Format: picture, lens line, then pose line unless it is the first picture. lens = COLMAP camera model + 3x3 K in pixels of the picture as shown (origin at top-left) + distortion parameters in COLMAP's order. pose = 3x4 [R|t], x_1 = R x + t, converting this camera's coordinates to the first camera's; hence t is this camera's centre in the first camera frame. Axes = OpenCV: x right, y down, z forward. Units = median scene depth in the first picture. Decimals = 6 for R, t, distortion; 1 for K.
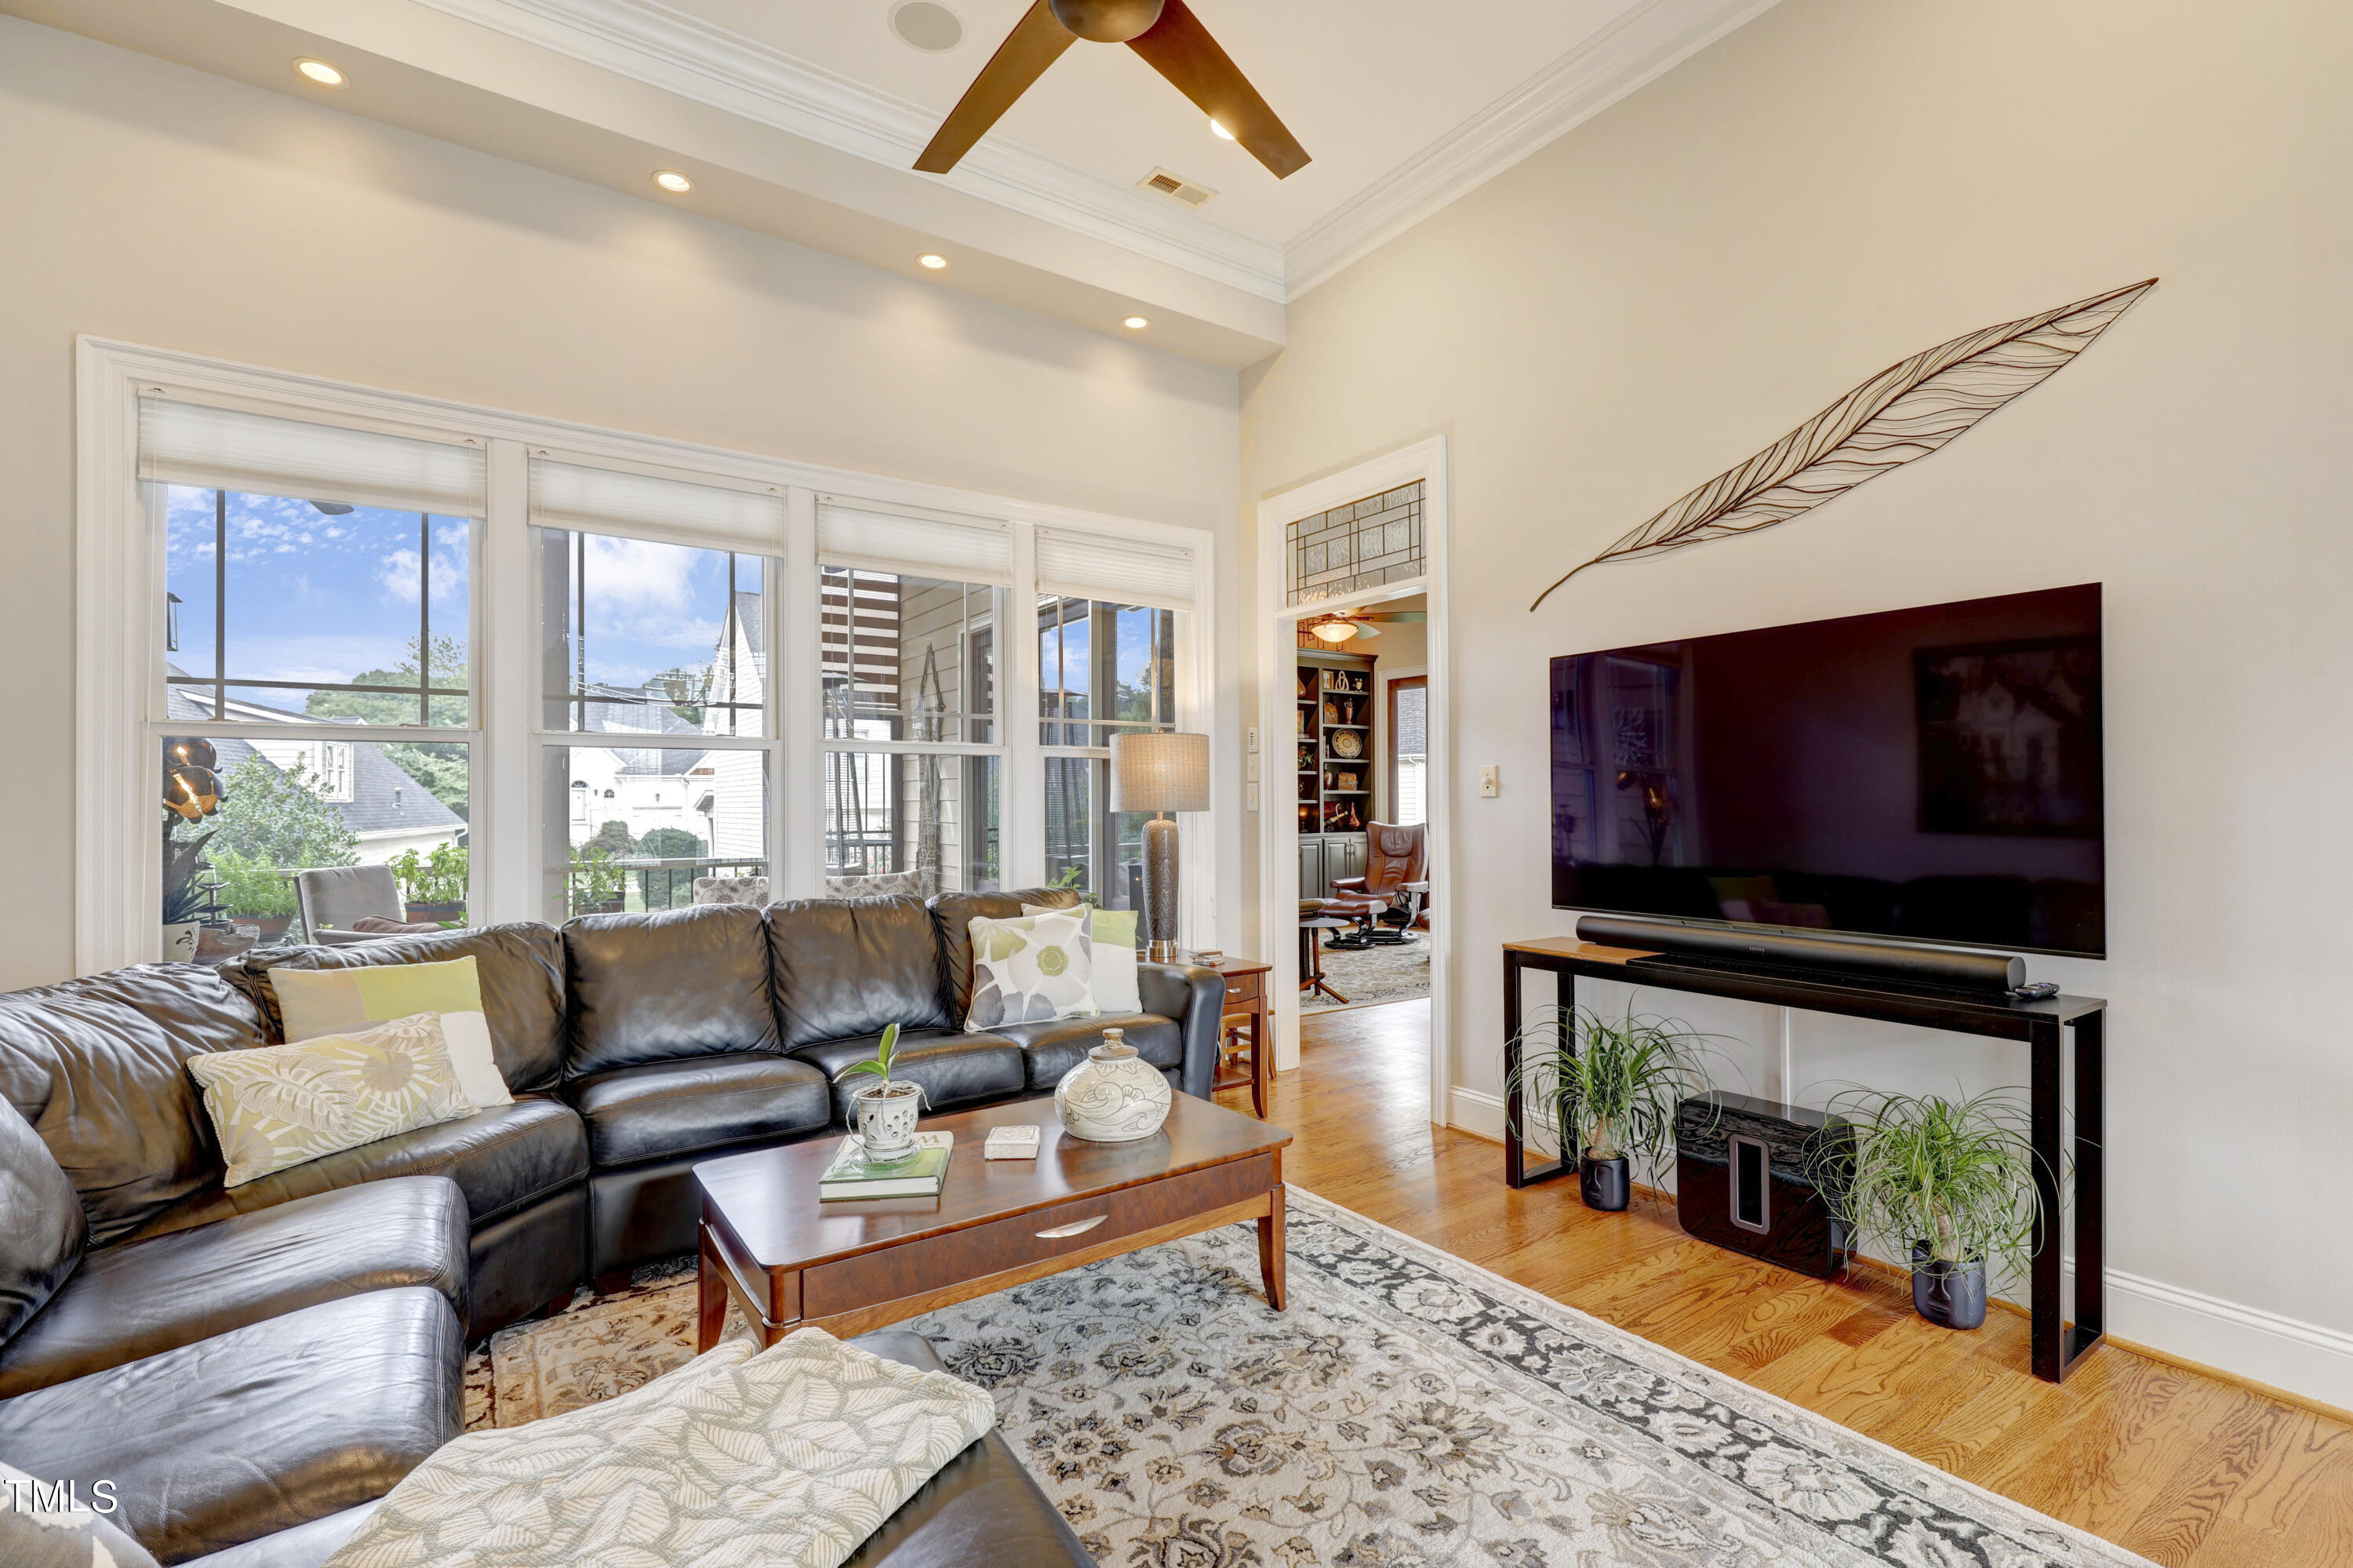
lens RADIAL K [[1072.1, 0, 1192.9], [0, 1072.1, 792.5], [0, 0, 1]] dist [0.003874, -0.000273]
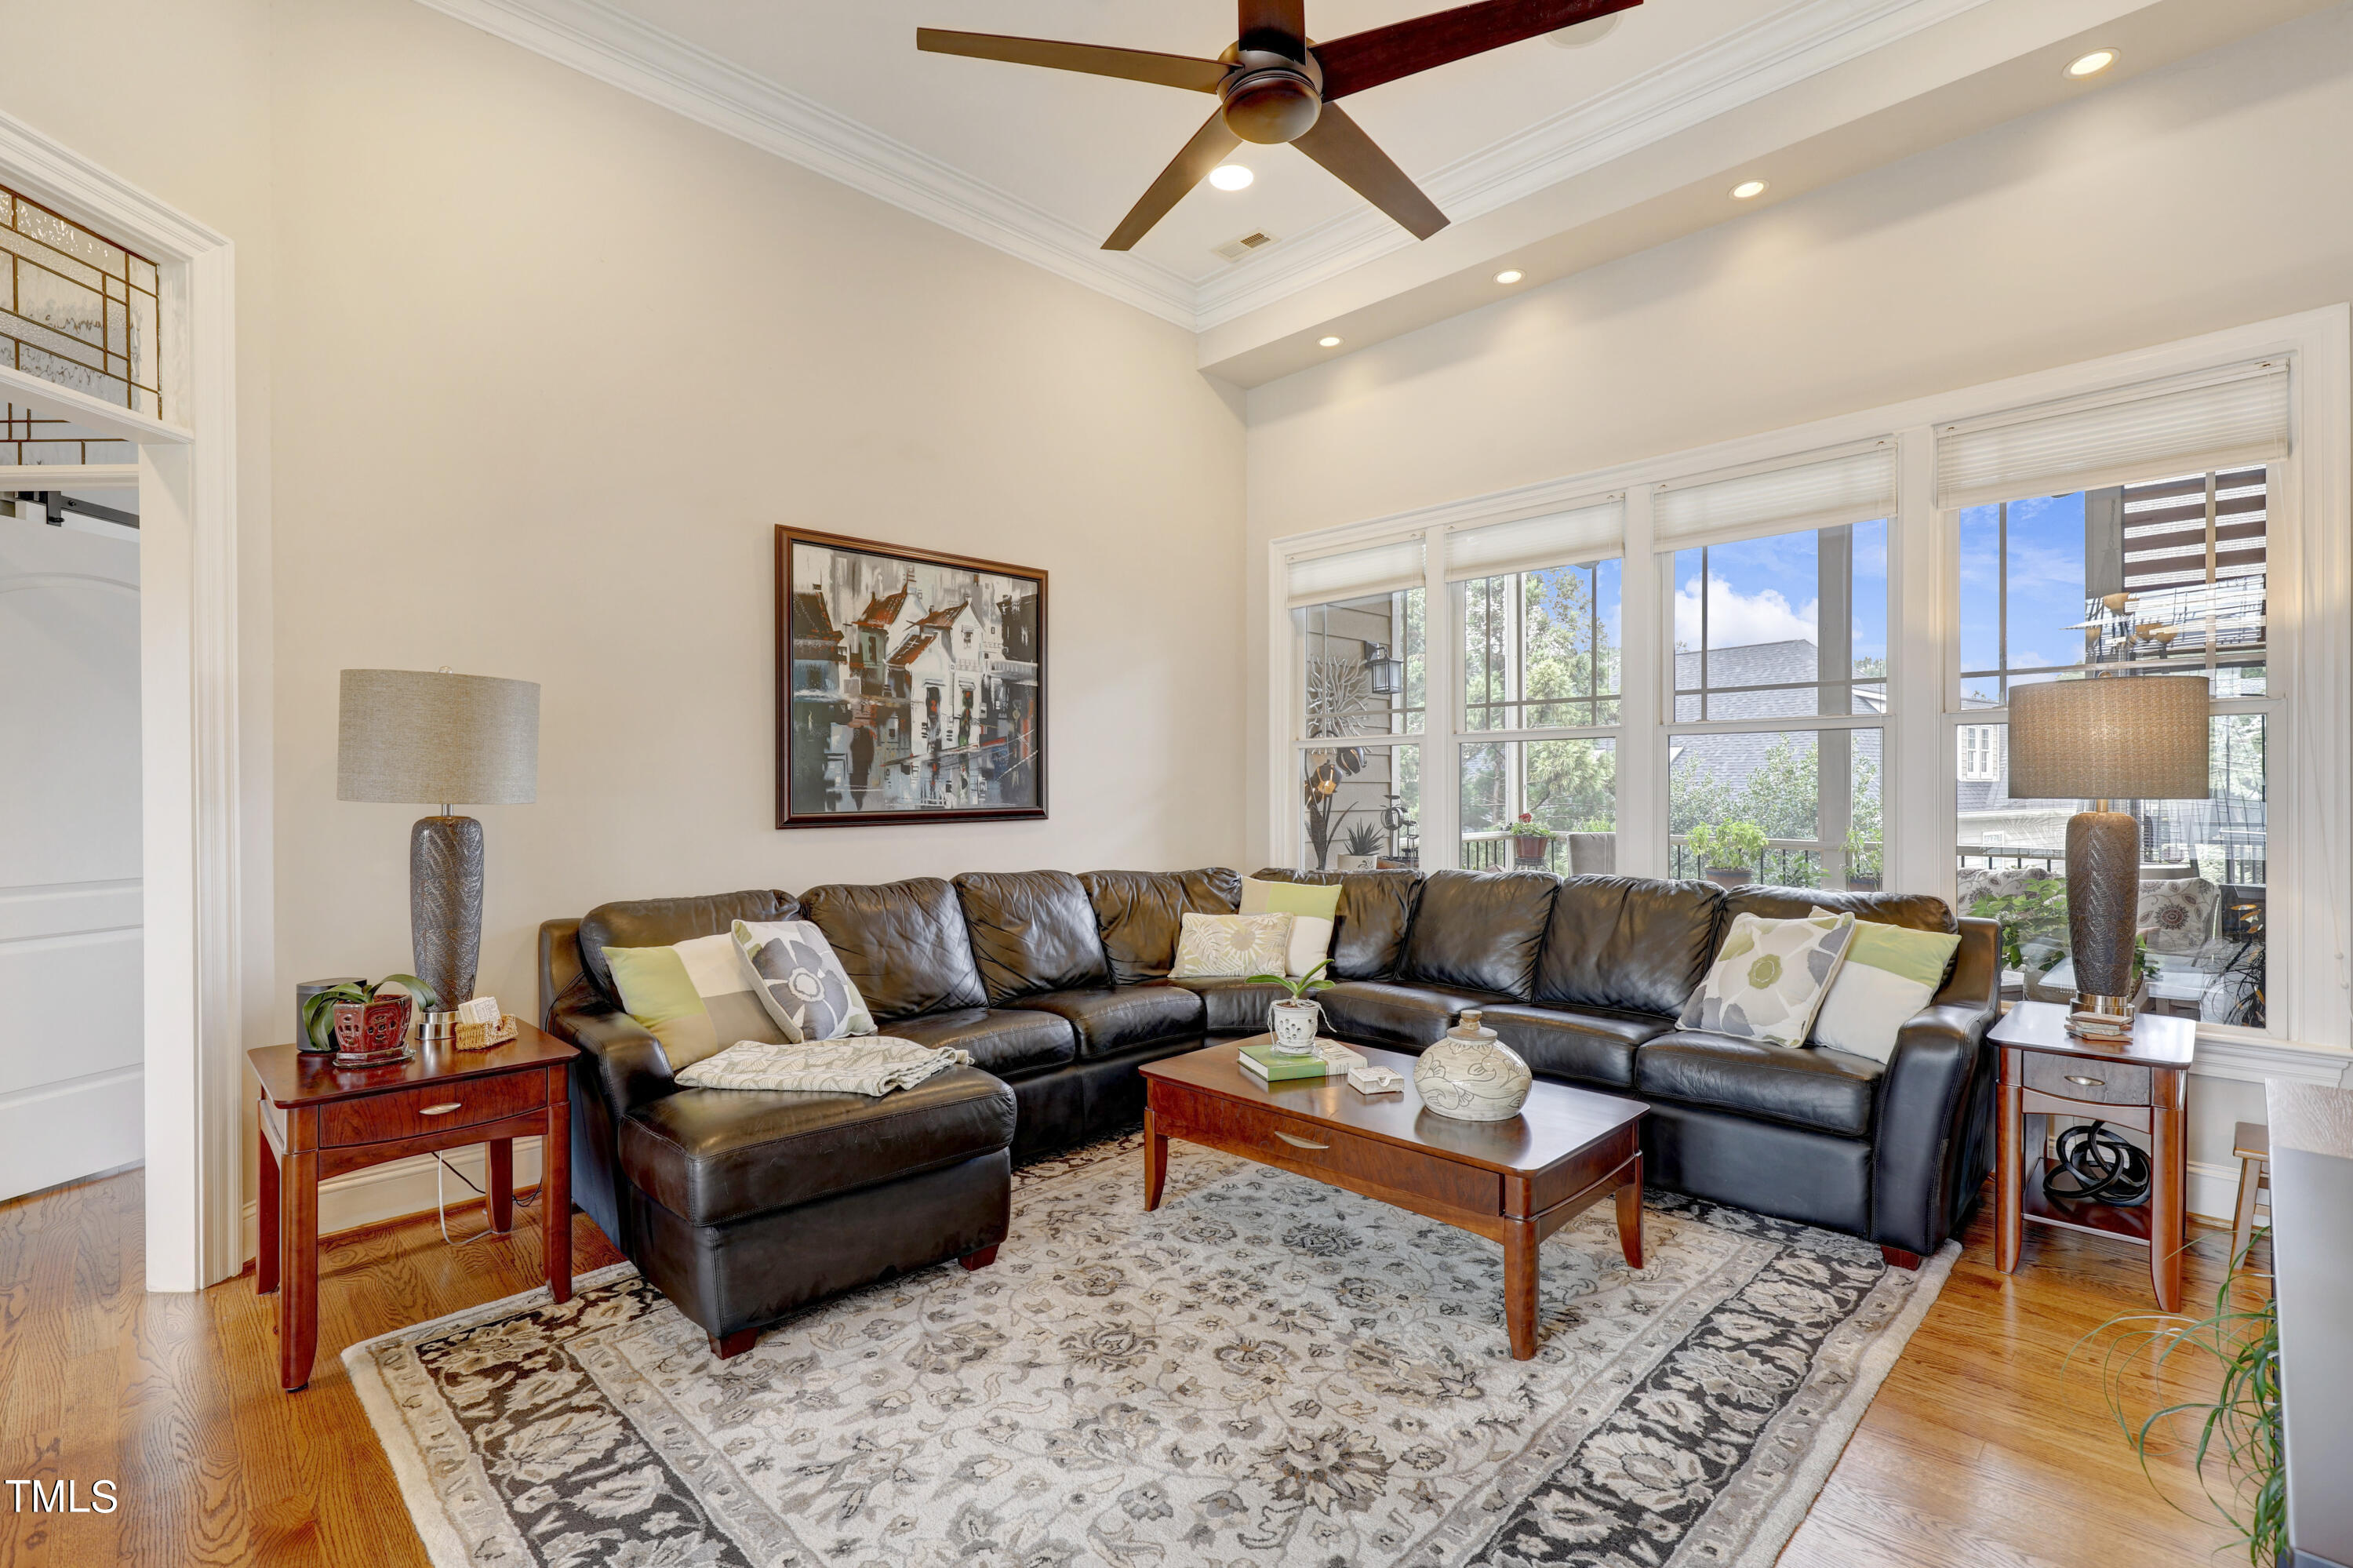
lens RADIAL K [[1072.1, 0, 1192.2], [0, 1072.1, 788.5], [0, 0, 1]] dist [0.003874, -0.000273]
pose [[0.176114, 0.005916, -0.984352, 0.963305], [0.011682, 0.999899, 0.008099, -0.001294], [0.984300, -0.012926, 0.176027, 0.618412]]
